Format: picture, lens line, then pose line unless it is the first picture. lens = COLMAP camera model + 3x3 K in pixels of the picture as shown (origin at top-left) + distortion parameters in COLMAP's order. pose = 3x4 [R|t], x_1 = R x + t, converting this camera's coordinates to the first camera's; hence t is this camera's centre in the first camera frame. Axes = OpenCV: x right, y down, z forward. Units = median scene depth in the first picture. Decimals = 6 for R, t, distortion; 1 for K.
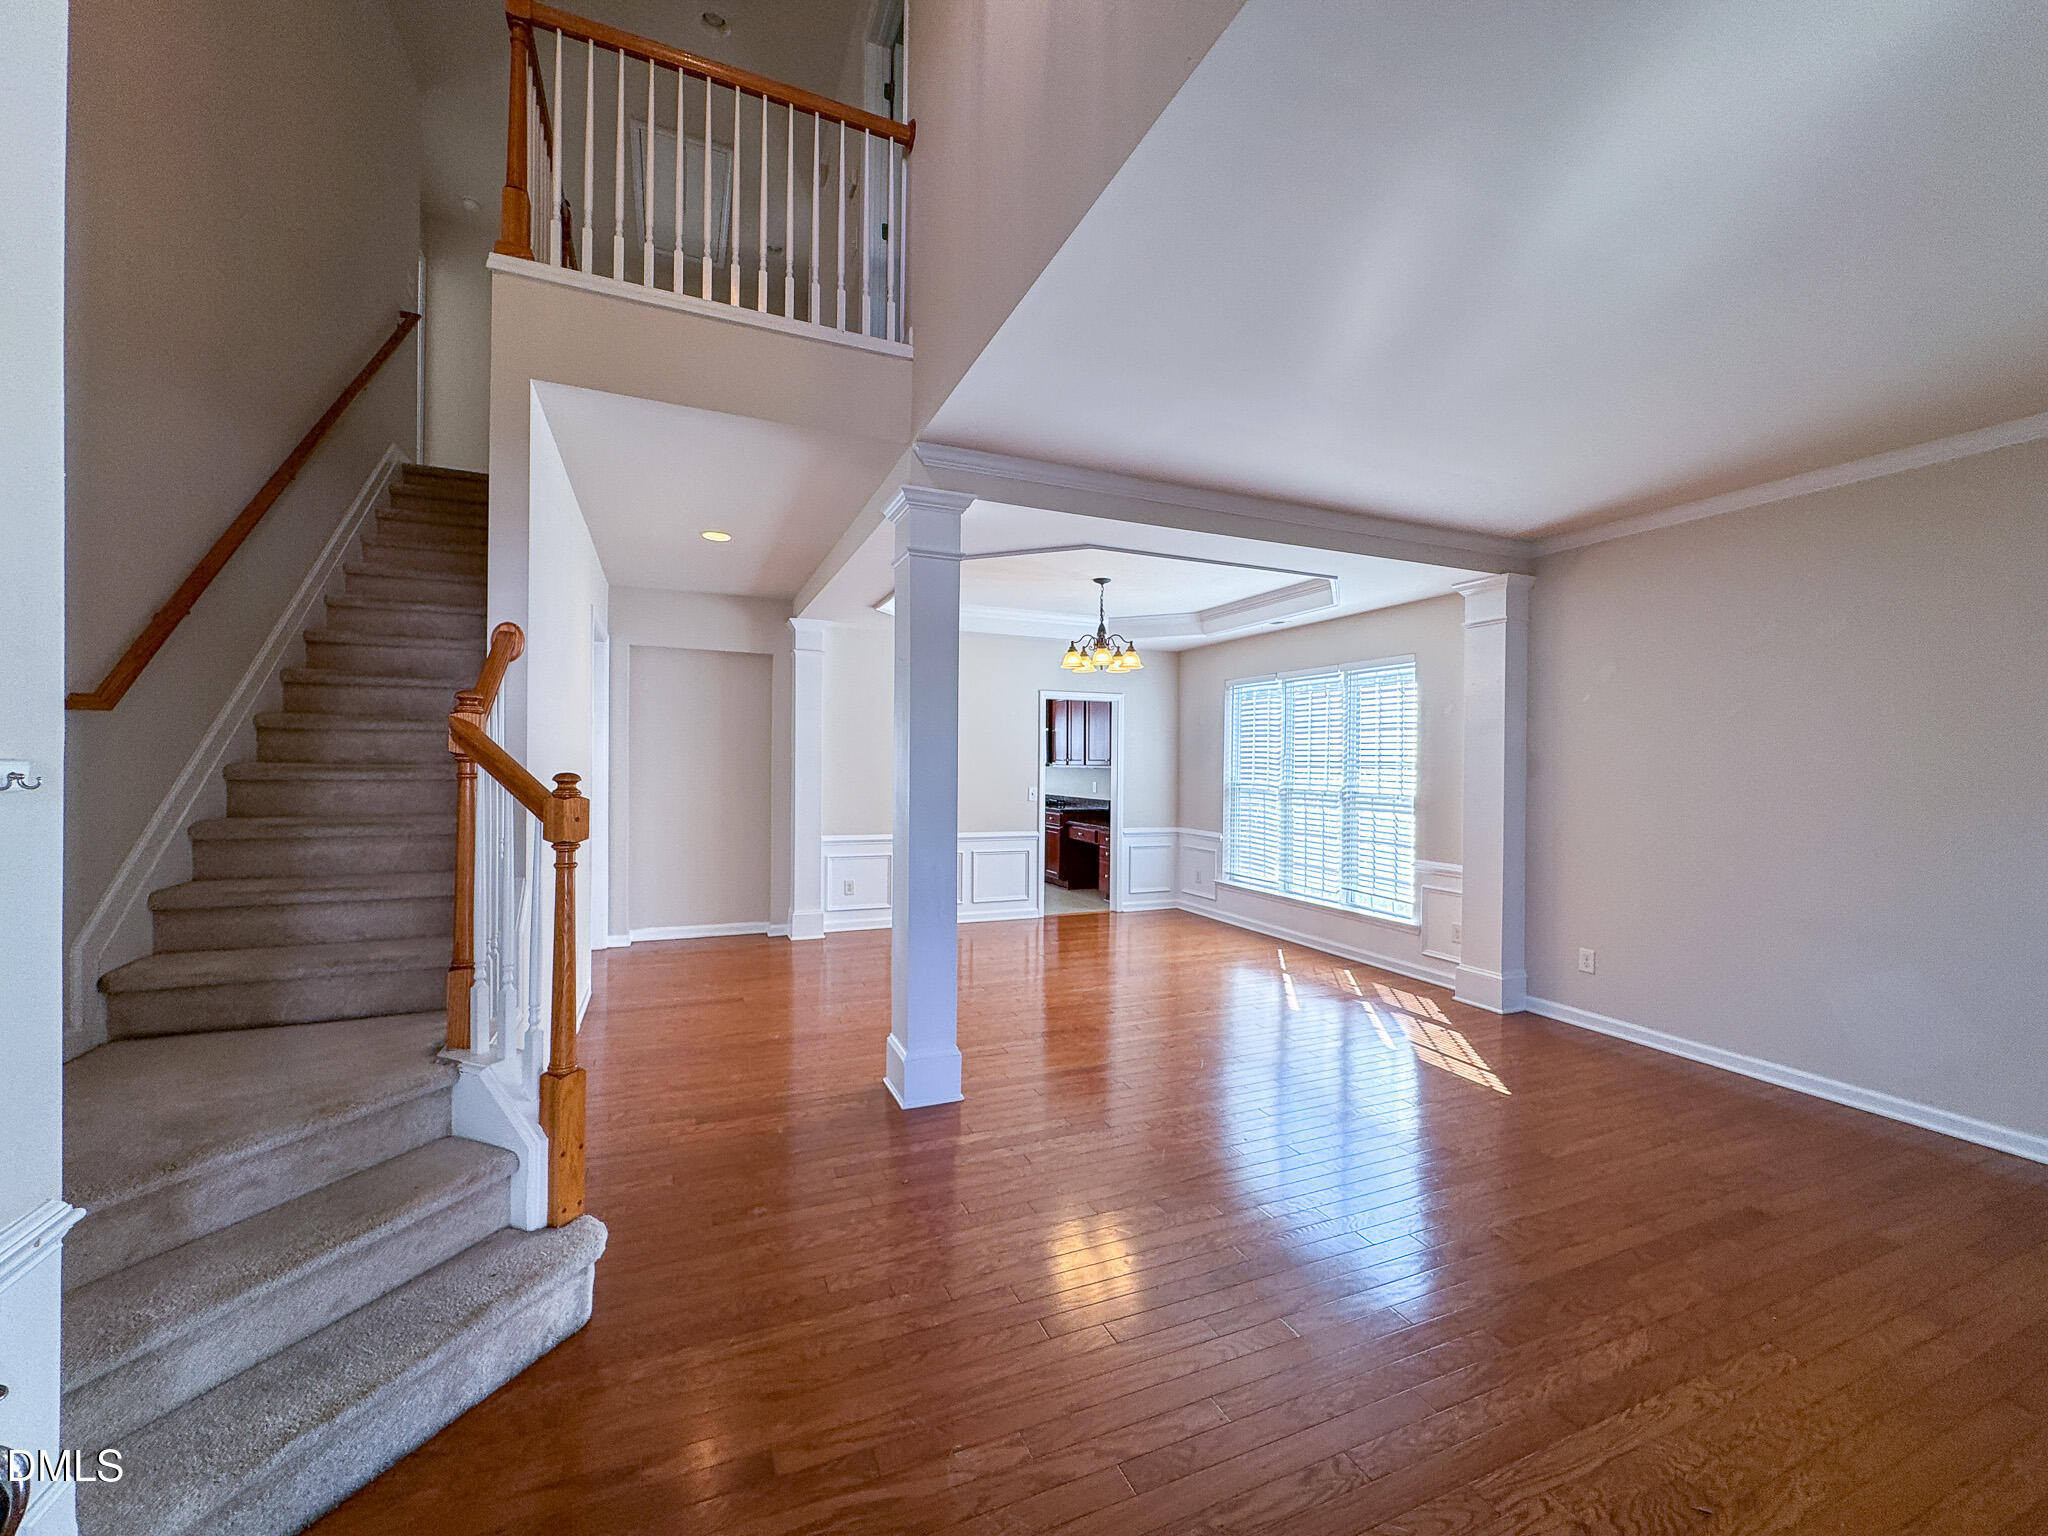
lens RADIAL K [[823.6, 0, 1024.0], [0, 823.6, 768.0], [0, 0, 1]] dist [-0.001165, 0.000520]
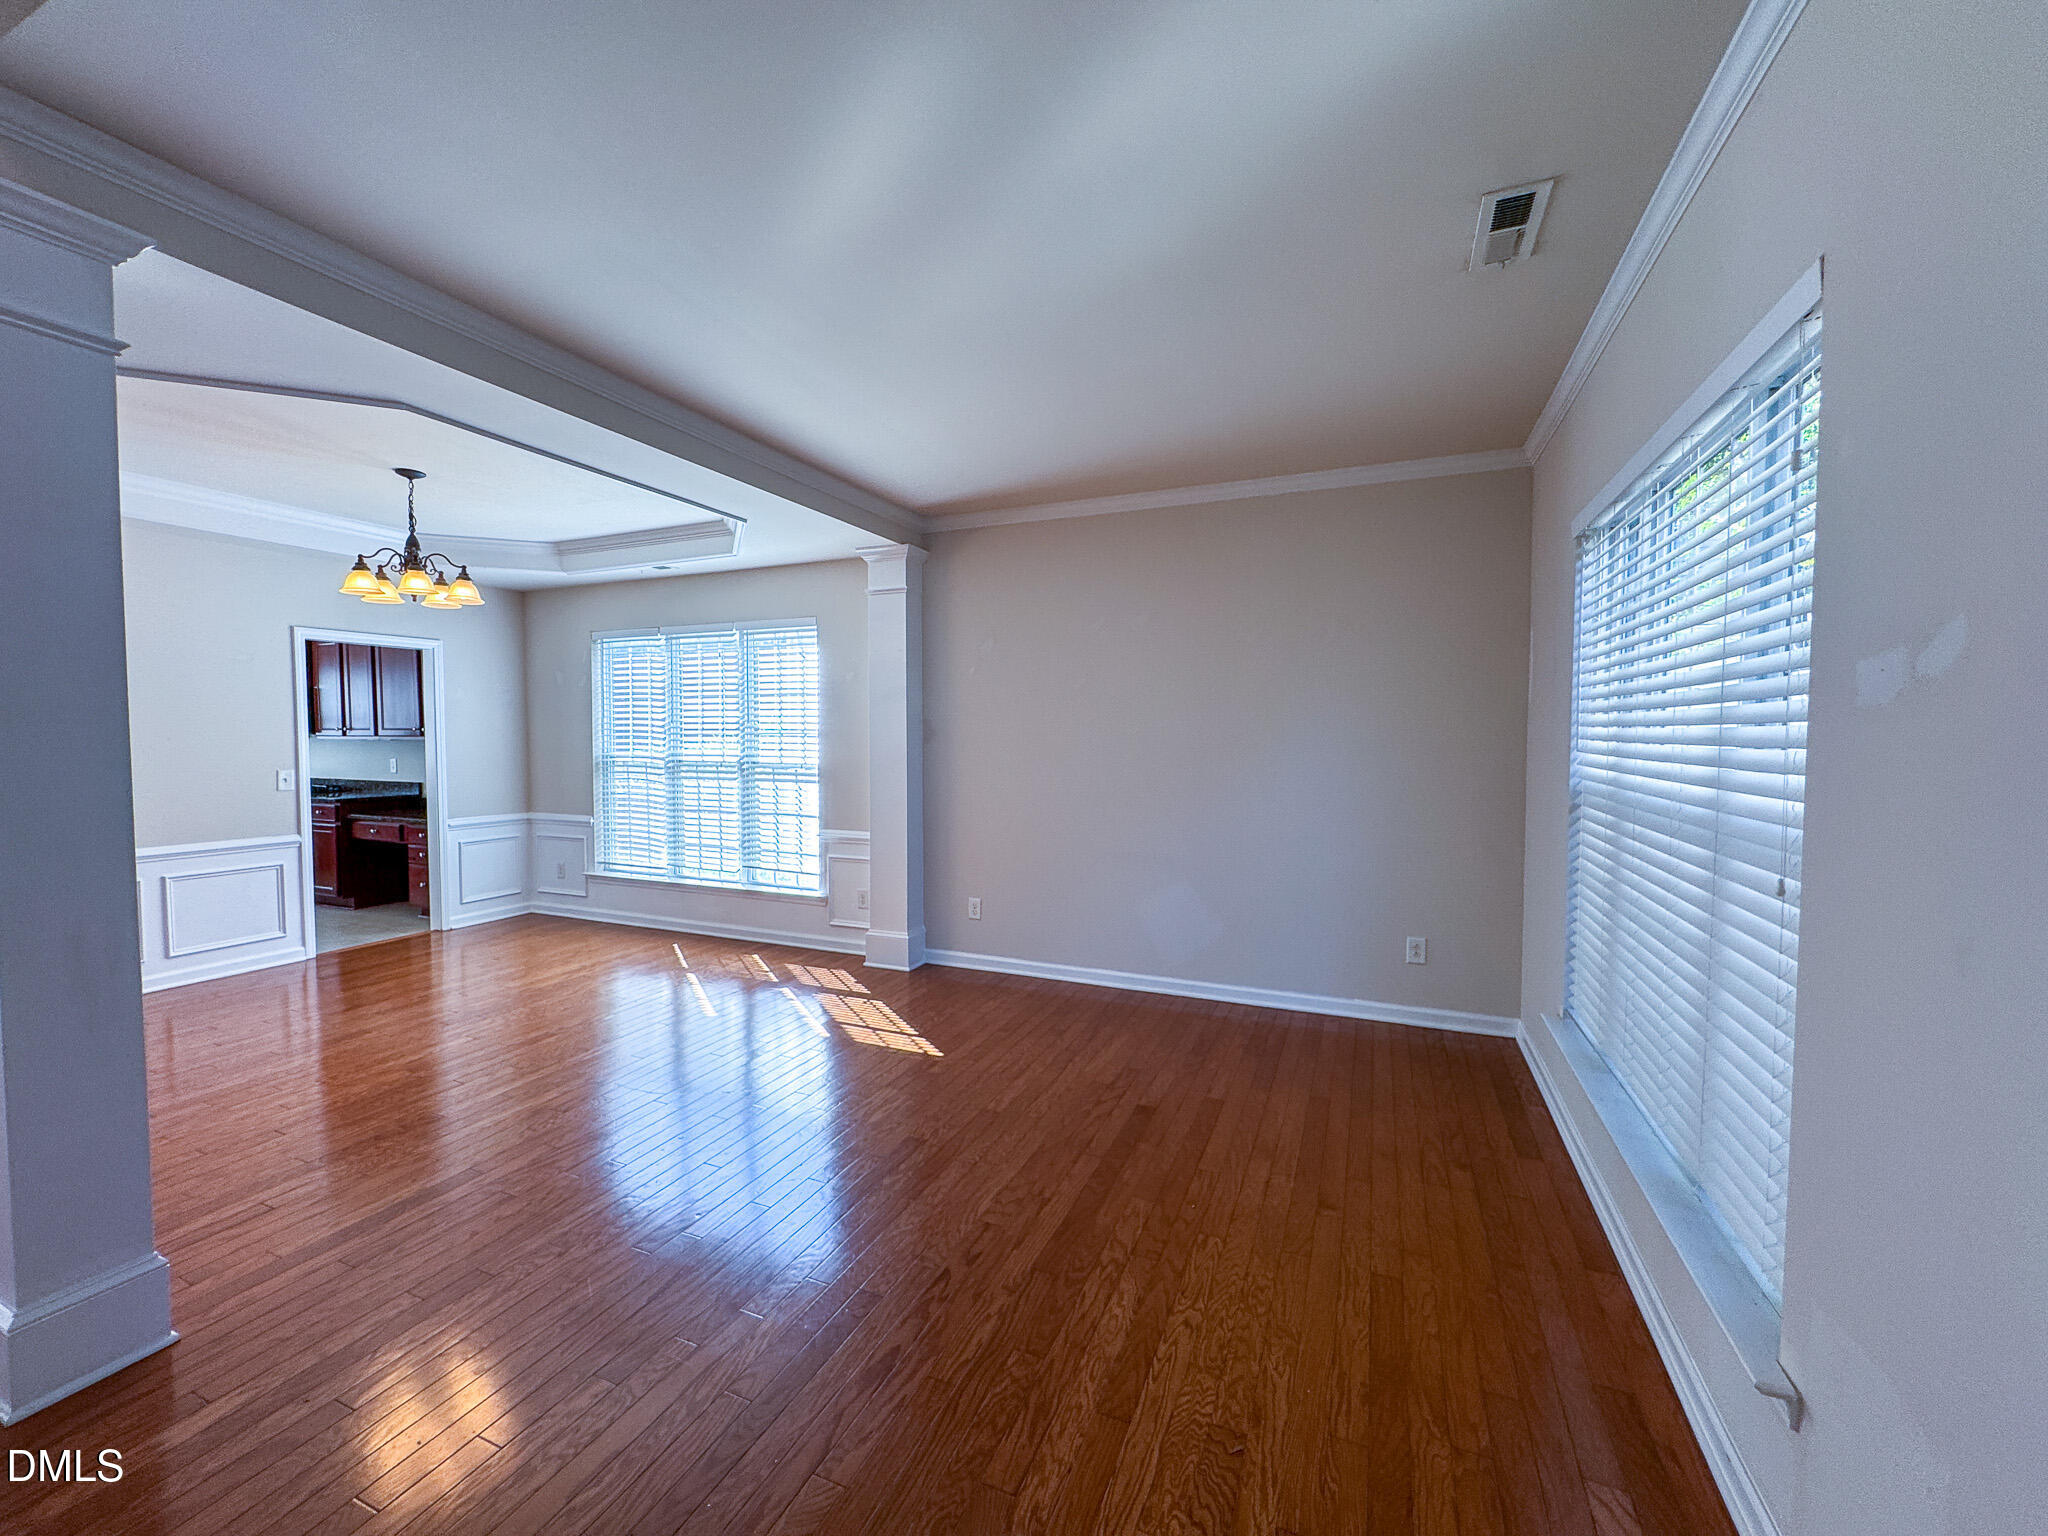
lens RADIAL K [[823.6, 0, 1024.0], [0, 823.6, 768.0], [0, 0, 1]] dist [-0.001165, 0.000520]
pose [[0.727407, -0.037991, 0.685154, -0.014516], [0.010369, 0.998961, 0.044382, -0.002524], [-0.686128, -0.025179, 0.727045, 0.125026]]
